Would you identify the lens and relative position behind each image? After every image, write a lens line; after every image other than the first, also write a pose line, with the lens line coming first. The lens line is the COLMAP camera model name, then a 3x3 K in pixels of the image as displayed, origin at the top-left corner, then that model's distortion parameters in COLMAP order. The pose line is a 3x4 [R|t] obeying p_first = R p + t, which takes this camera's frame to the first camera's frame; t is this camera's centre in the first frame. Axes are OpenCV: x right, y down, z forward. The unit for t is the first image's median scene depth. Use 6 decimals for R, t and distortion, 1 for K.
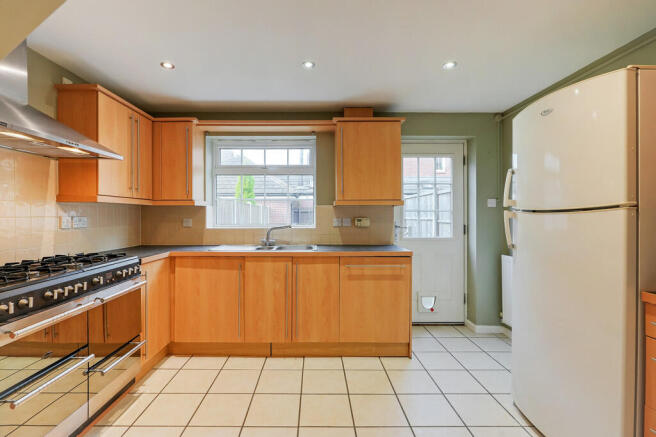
lens RADIAL K [[304.4, 0, 313.4], [0, 304.4, 214.7], [0, 0, 1]] dist [-0.001086, -0.000028]
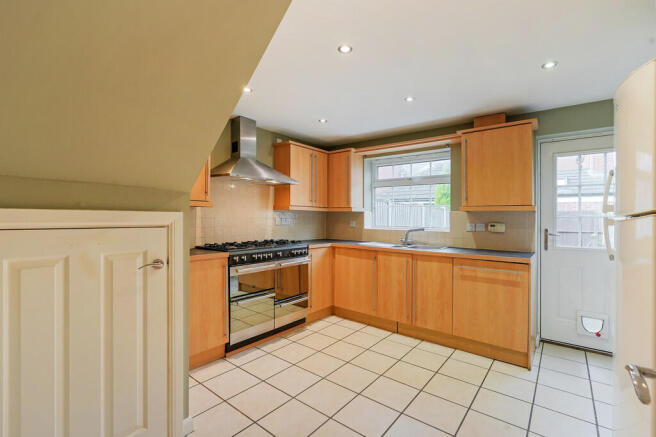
lens RADIAL K [[296.2, 0, 330.0], [0, 296.2, 216.7], [0, 0, 1]] dist [-0.003163, -0.000350]
pose [[0.788291, 0.009306, -0.615232, 0.390632], [-0.013332, 0.999909, -0.001957, -0.002562], [0.615158, 0.009745, 0.788344, -0.128138]]
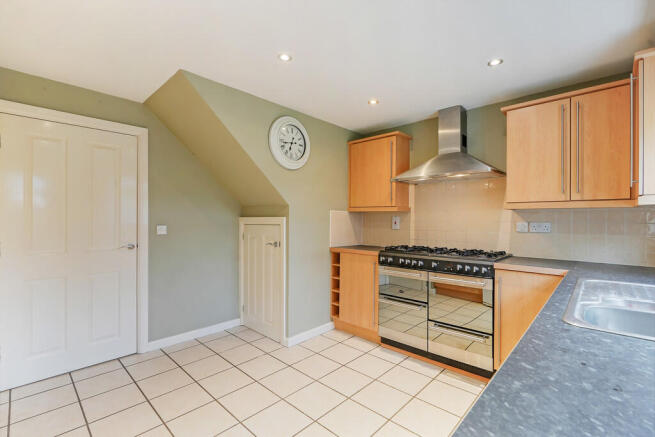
lens RADIAL K [[296.9, 0, 327.5], [0, 296.9, 218.5], [0, 0, 1]] dist [-0.002187, 0.000037]
pose [[-0.682666, -0.001763, -0.730728, 0.458006], [-0.001721, 0.999998, -0.000804, -0.003570], [0.730728, 0.000709, -0.682668, 1.047960]]
